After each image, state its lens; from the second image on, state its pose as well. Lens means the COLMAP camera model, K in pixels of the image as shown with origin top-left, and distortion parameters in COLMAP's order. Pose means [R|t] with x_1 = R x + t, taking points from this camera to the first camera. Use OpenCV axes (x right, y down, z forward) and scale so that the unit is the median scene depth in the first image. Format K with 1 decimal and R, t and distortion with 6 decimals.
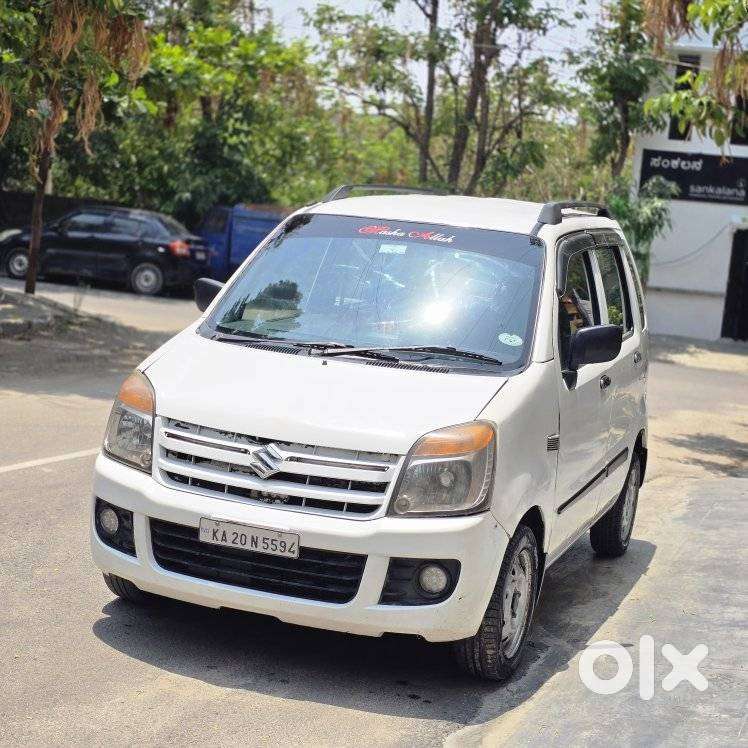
lens RADIAL K [[1402.3, 0, 373.1], [0, 1402.3, 356.7], [0, 0, 1]] dist [0.118354, -0.187649]
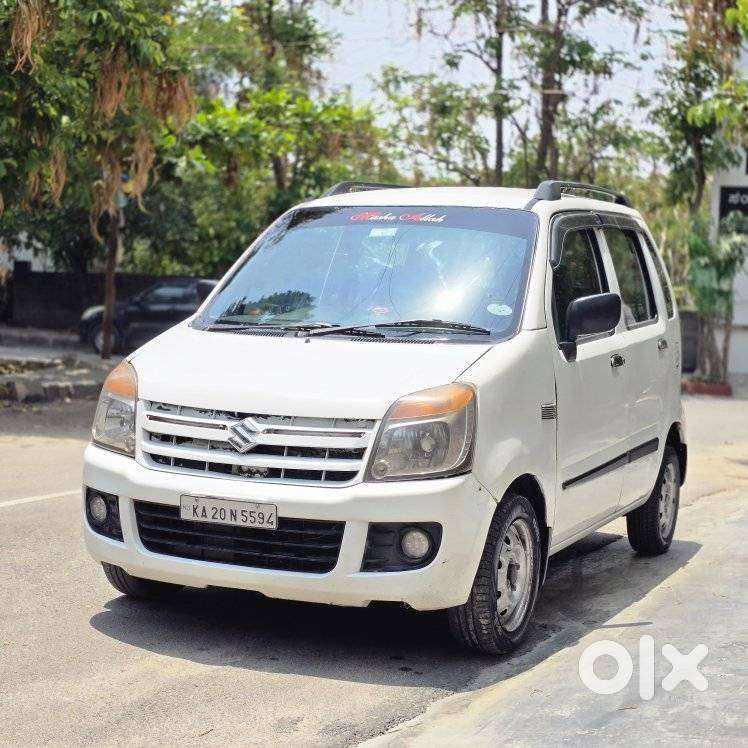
lens RADIAL K [[1397.6, 0, 356.4], [0, 1397.6, 374.9], [0, 0, 1]] dist [0.142701, -0.466352]
pose [[0.994499, -0.056250, -0.088357, 0.080924], [0.052240, 0.997525, -0.047060, 0.072509], [0.090786, 0.042185, 0.994977, 0.022199]]
